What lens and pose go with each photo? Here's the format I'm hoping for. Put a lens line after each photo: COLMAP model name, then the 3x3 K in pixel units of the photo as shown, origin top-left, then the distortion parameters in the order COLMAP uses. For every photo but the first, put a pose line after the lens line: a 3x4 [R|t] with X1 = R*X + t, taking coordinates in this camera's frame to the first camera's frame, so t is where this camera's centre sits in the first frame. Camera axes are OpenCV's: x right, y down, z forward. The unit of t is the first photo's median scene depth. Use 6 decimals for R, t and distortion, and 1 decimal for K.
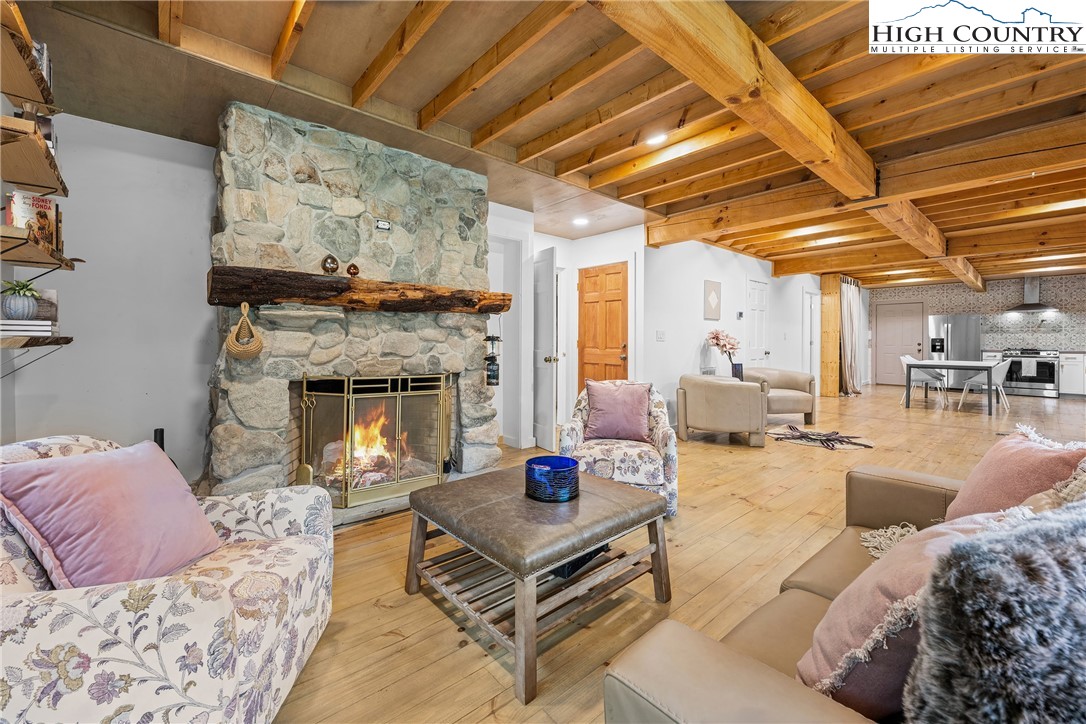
lens RADIAL K [[438.3, 0, 544.5], [0, 438.3, 338.7], [0, 0, 1]] dist [-0.001262, -0.000201]
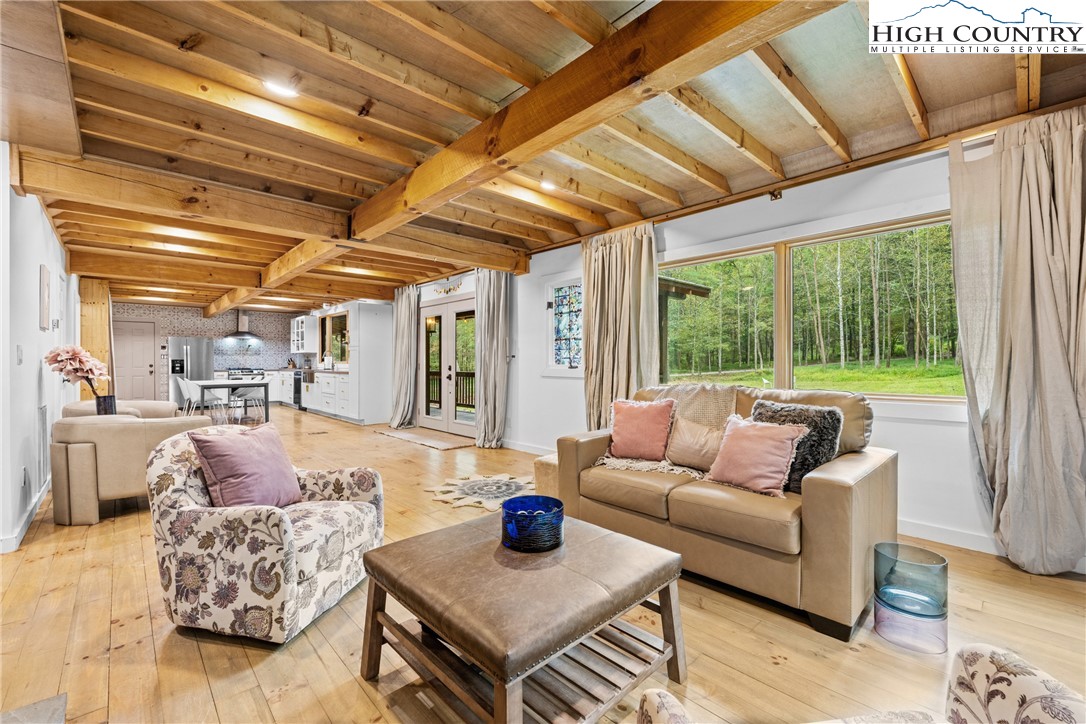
lens RADIAL K [[452.8, 0, 531.4], [0, 452.8, 362.9], [0, 0, 1]] dist [-0.000709, 0.000082]
pose [[-0.013930, -0.005722, 0.999887, -0.178967], [-0.001622, 0.999982, 0.005700, -0.000499], [-0.999902, -0.001542, -0.013939, 0.207684]]
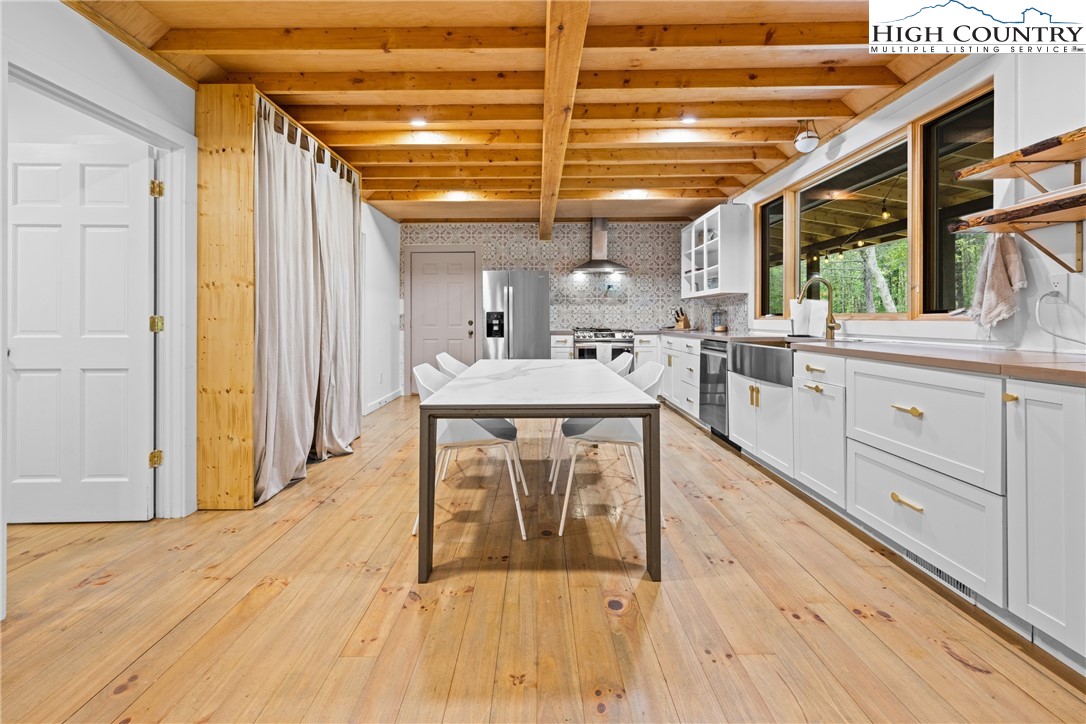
lens RADIAL K [[445.3, 0, 535.3], [0, 445.3, 317.8], [0, 0, 1]] dist [-0.000383, -0.000267]
pose [[0.666593, -0.003167, 0.745416, 0.550251], [0.001861, 0.999995, 0.002583, 0.005529], [-0.745420, -0.000334, 0.666595, 0.630420]]
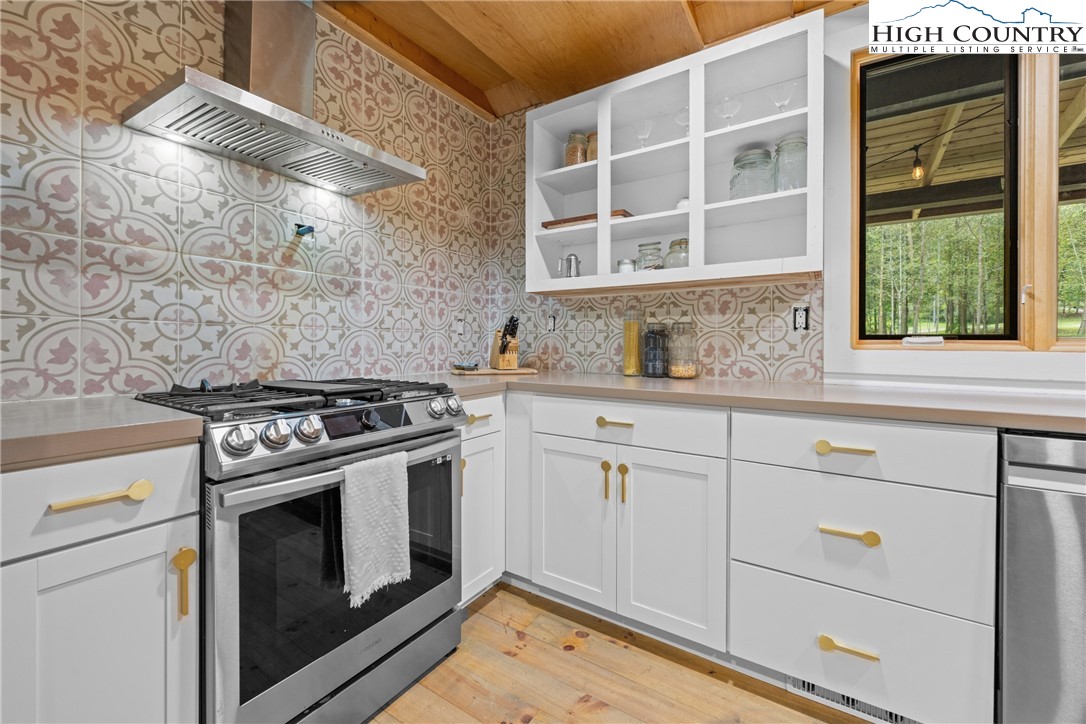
lens RADIAL K [[439.4, 0, 543.1], [0, 439.4, 345.8], [0, 0, 1]] dist [-0.001651, -0.000196]
pose [[-0.264594, -0.013383, 0.964267, 0.937804], [-0.009184, 0.999893, 0.011357, 0.006828], [-0.964316, -0.005851, -0.264689, 0.962105]]
